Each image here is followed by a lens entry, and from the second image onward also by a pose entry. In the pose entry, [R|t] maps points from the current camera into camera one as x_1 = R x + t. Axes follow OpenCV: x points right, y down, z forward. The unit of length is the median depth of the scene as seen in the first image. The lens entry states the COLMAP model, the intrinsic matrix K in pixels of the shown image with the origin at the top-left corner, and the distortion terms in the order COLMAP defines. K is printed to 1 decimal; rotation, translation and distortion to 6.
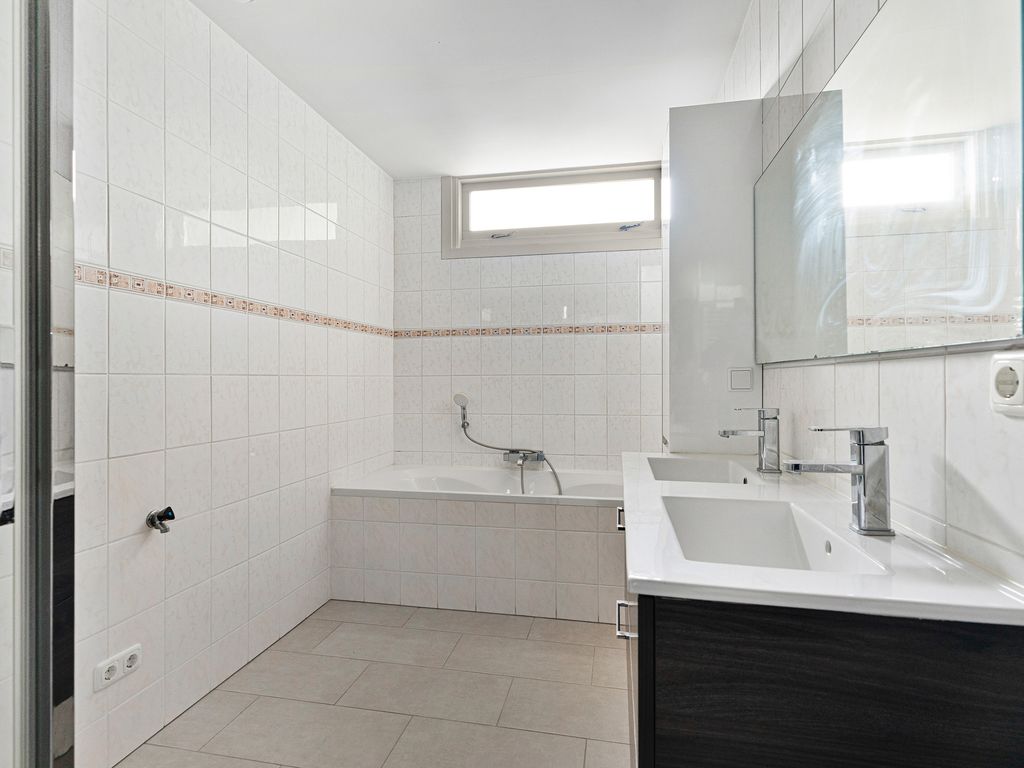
lens RADIAL K [[540.0, 0, 513.5], [0, 540.0, 379.2], [0, 0, 1]] dist [-0.003144, 0.000964]
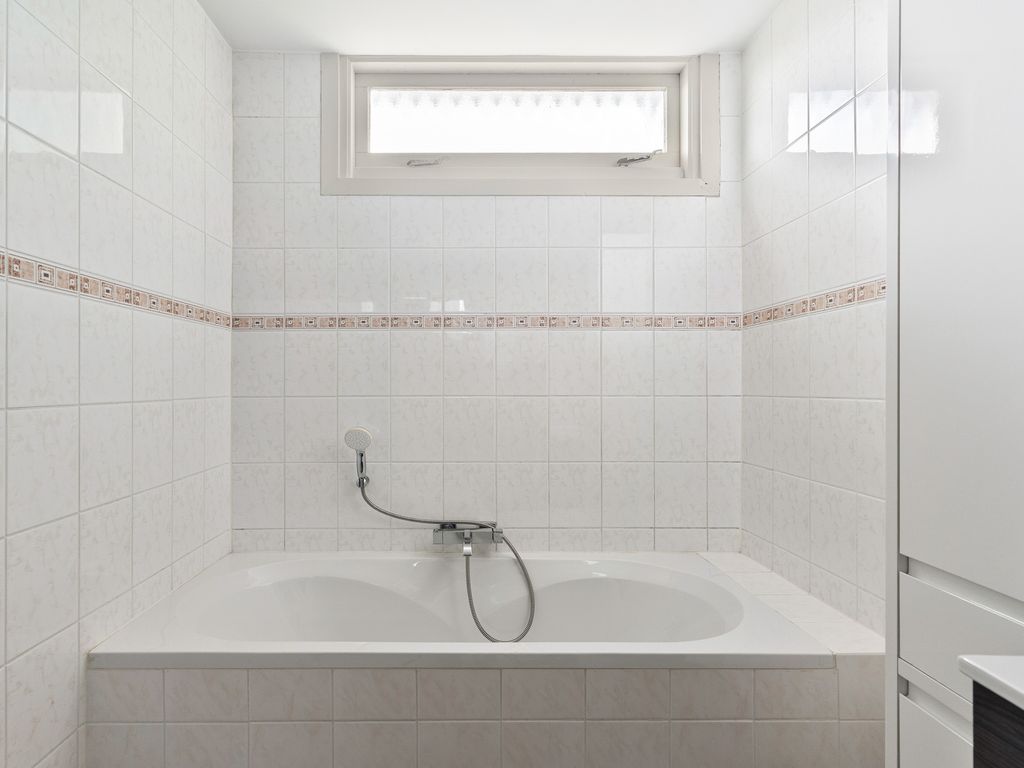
lens RADIAL K [[553.1, 0, 473.5], [0, 553.1, 373.3], [0, 0, 1]] dist [0.000283, -0.000053]
pose [[0.980073, 0.003806, 0.198600, -0.092574], [-0.004307, 0.999989, 0.002089, -0.033729], [-0.198590, -0.002903, 0.980078, 0.397019]]
